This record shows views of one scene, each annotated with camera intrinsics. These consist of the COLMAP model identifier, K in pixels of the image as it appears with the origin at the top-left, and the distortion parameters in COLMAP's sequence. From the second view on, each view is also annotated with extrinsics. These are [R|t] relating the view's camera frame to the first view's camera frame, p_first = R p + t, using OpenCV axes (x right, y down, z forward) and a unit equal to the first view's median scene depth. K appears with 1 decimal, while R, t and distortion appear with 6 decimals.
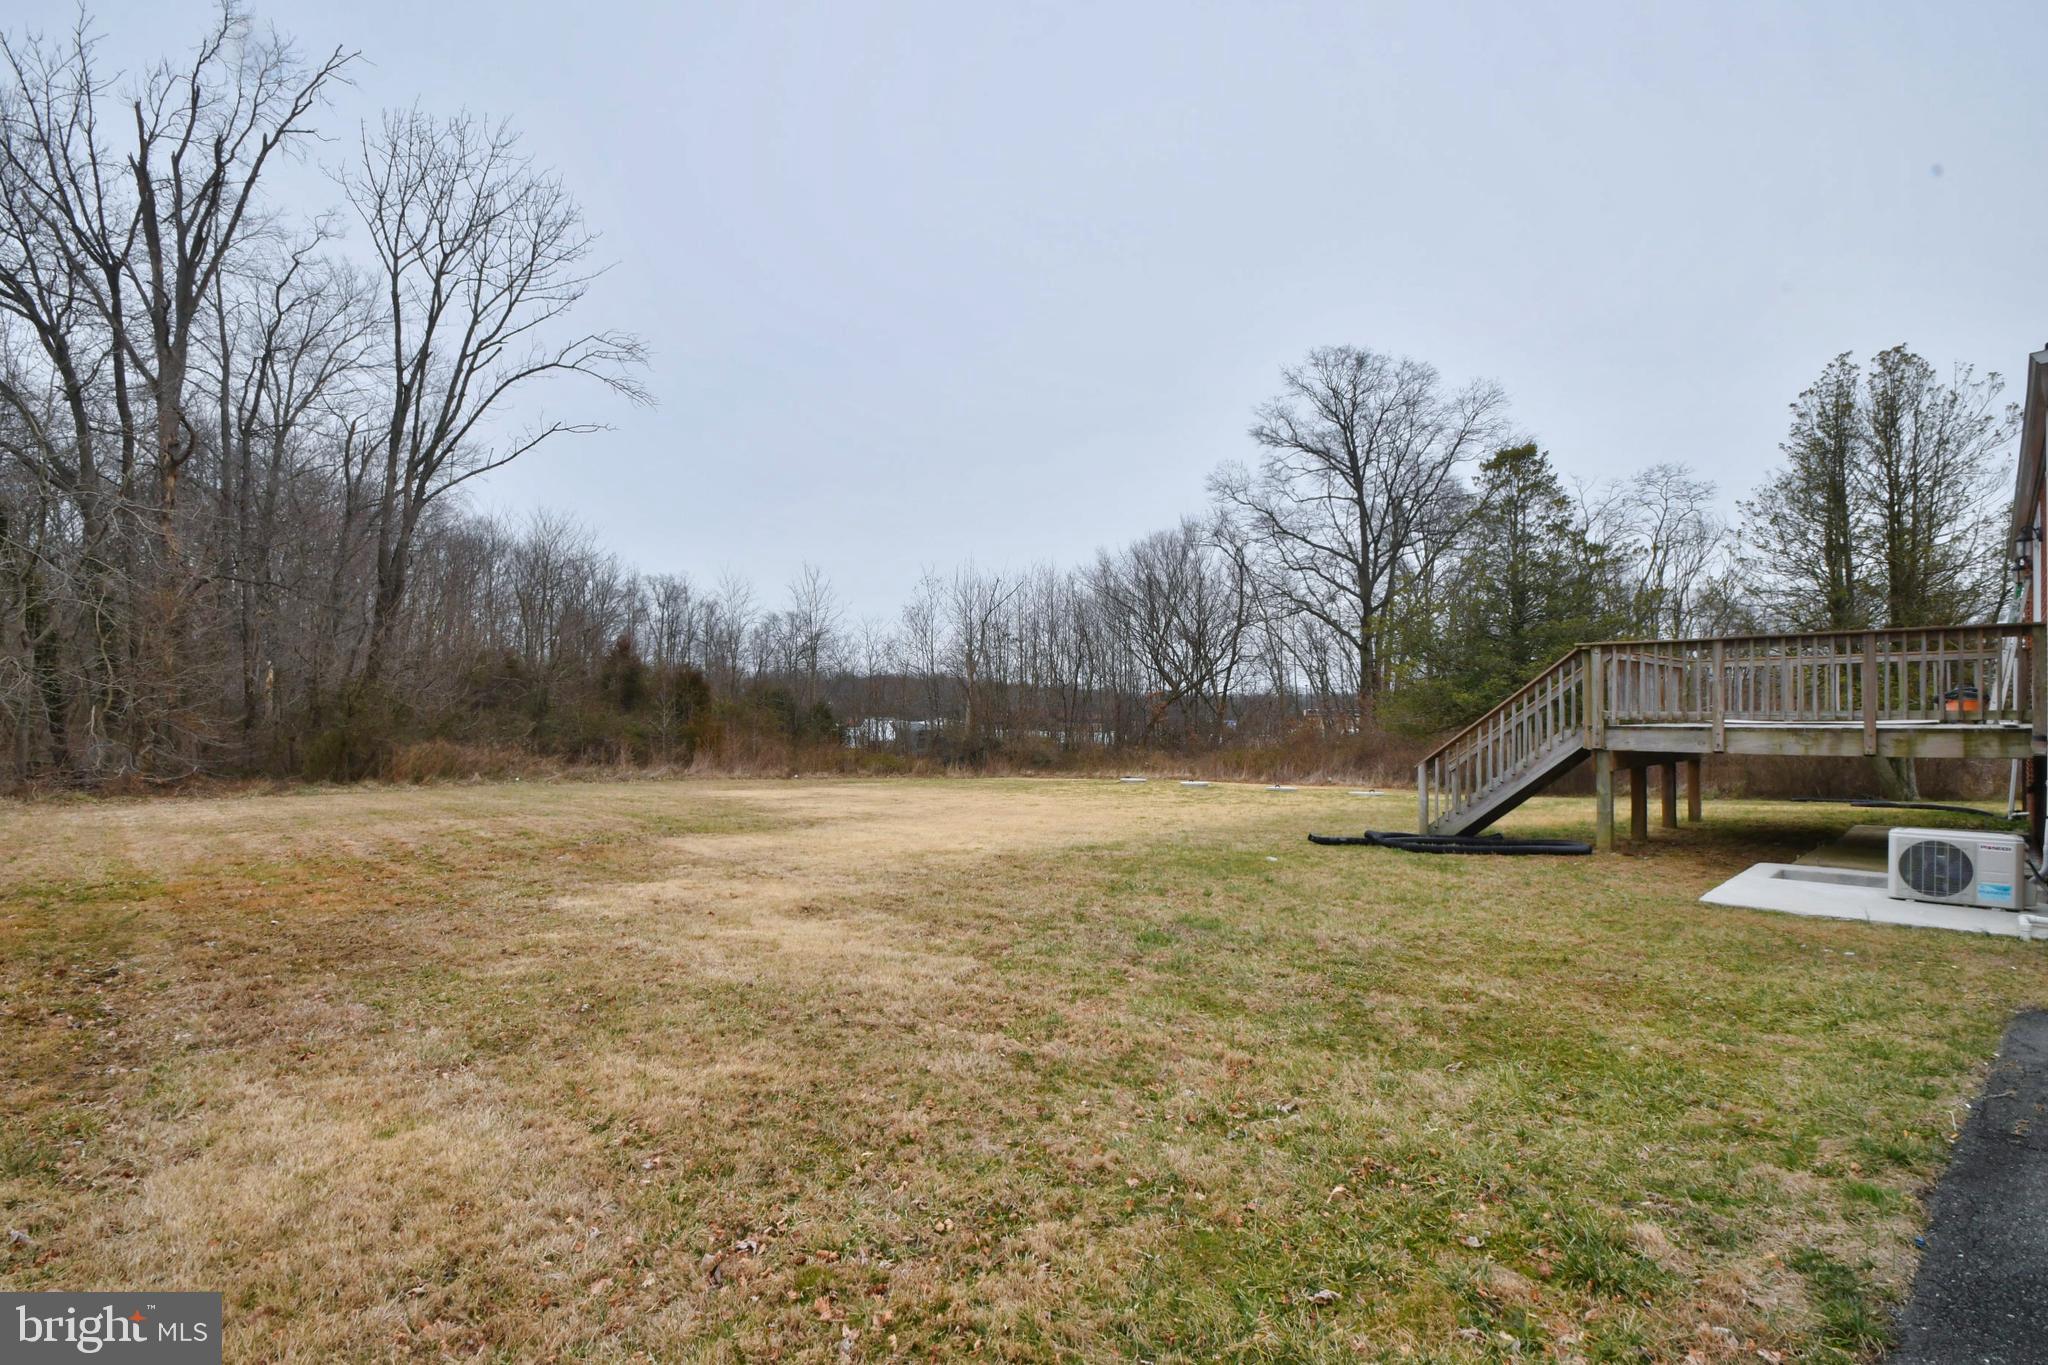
lens RADIAL K [[1048.3, 0, 1024.0], [0, 1048.3, 682.5], [0, 0, 1]] dist [0.056389, -0.032086]
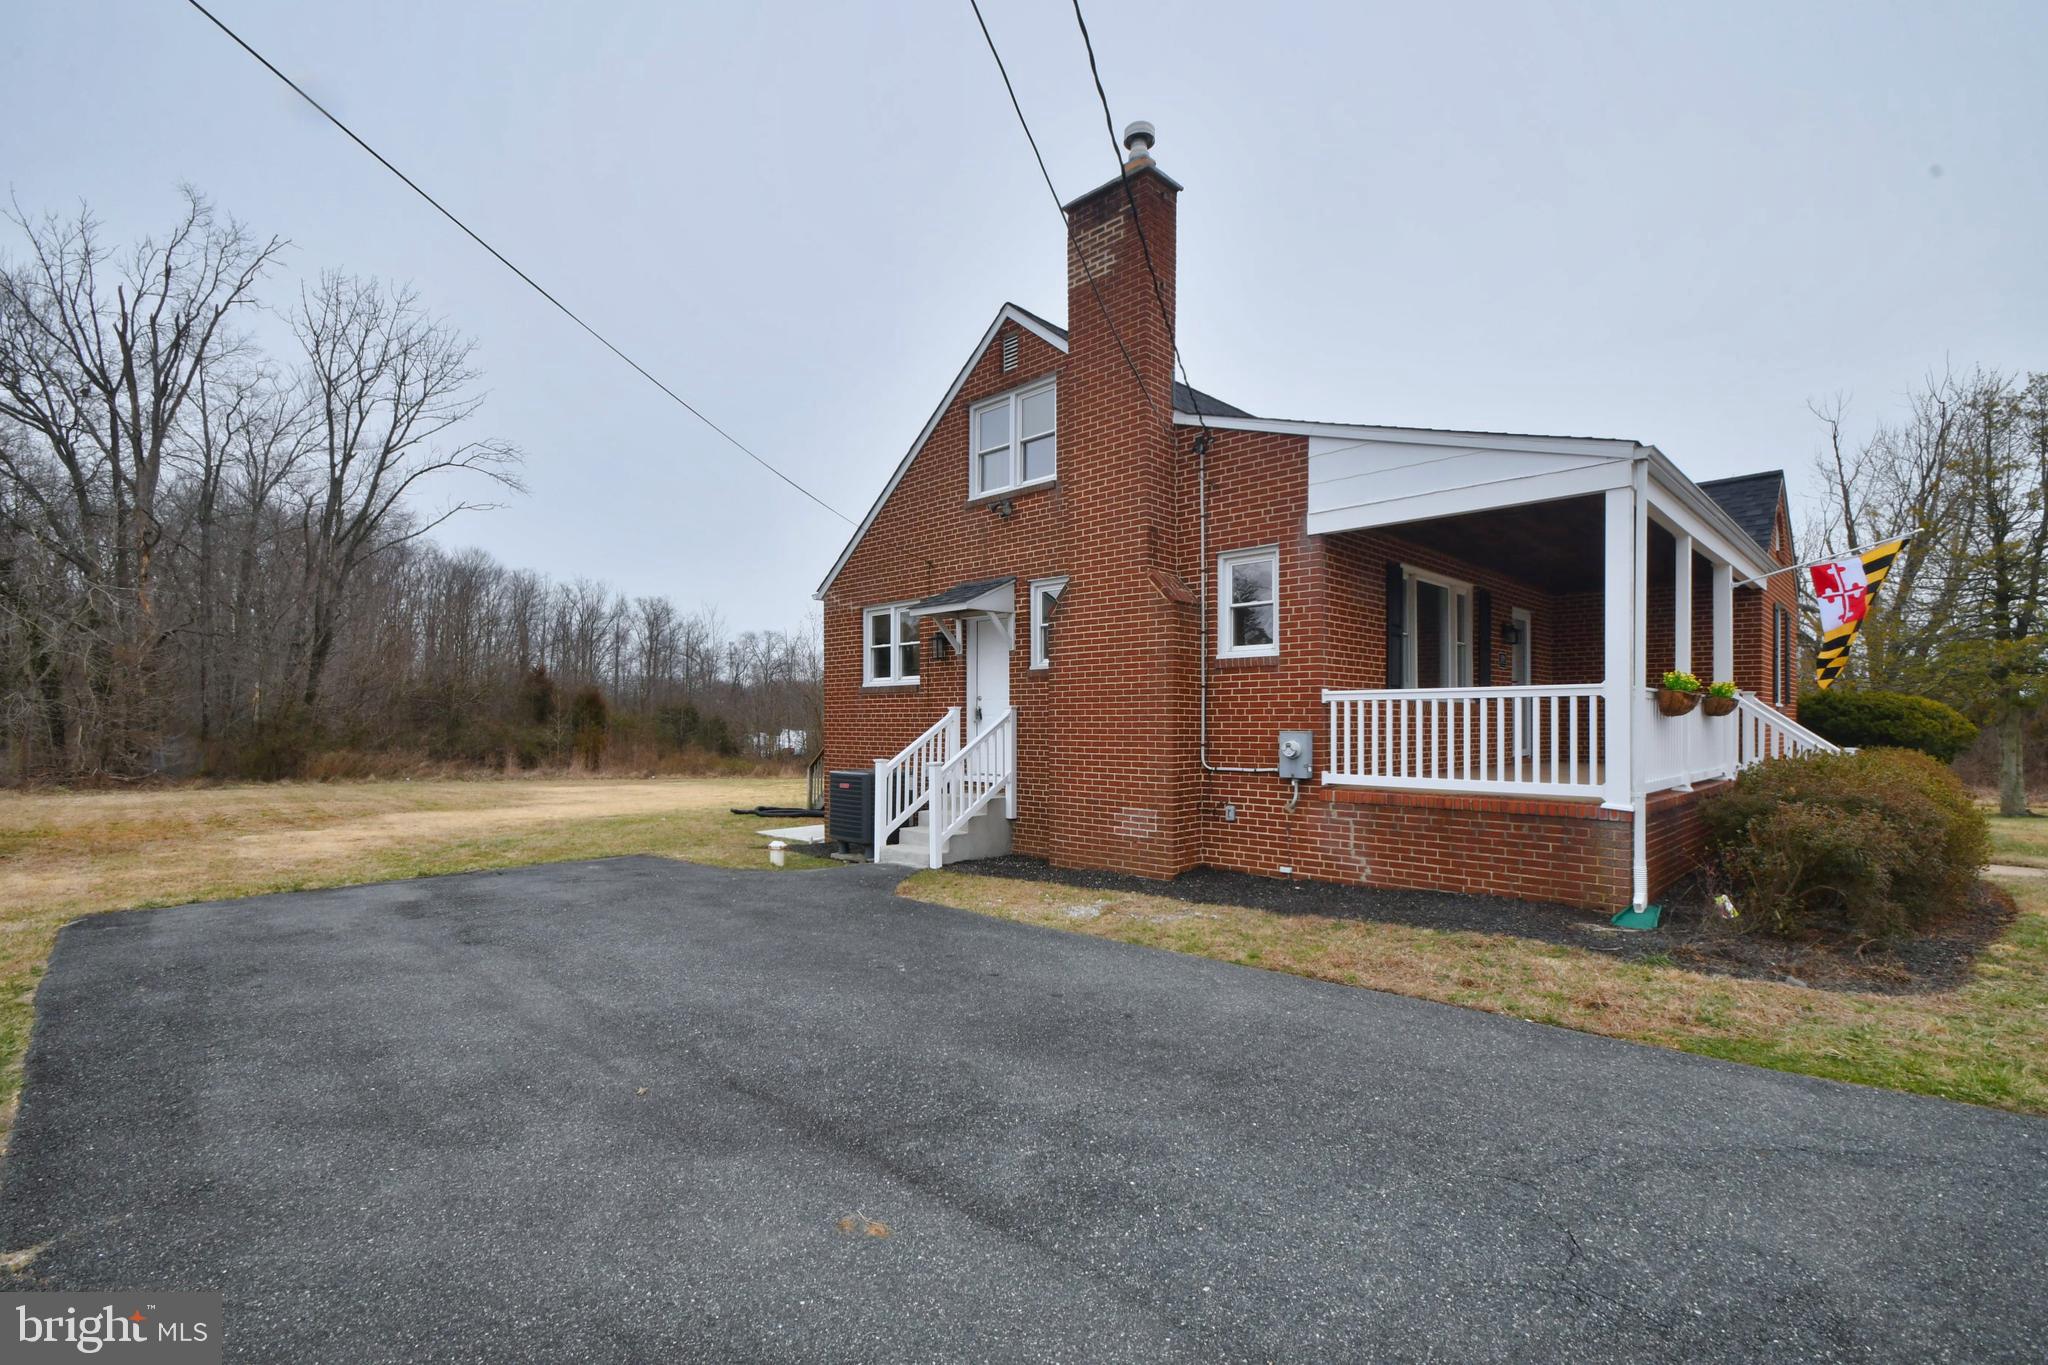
lens RADIAL K [[905.8, 0, 984.4], [0, 905.8, 706.2], [0, 0, 1]] dist [0.011375, -0.013383]
pose [[0.999172, 0.002128, 0.040630, 0.189586], [-0.002570, 0.999938, 0.010831, -0.014082], [-0.040604, -0.010926, 0.999116, -0.164872]]
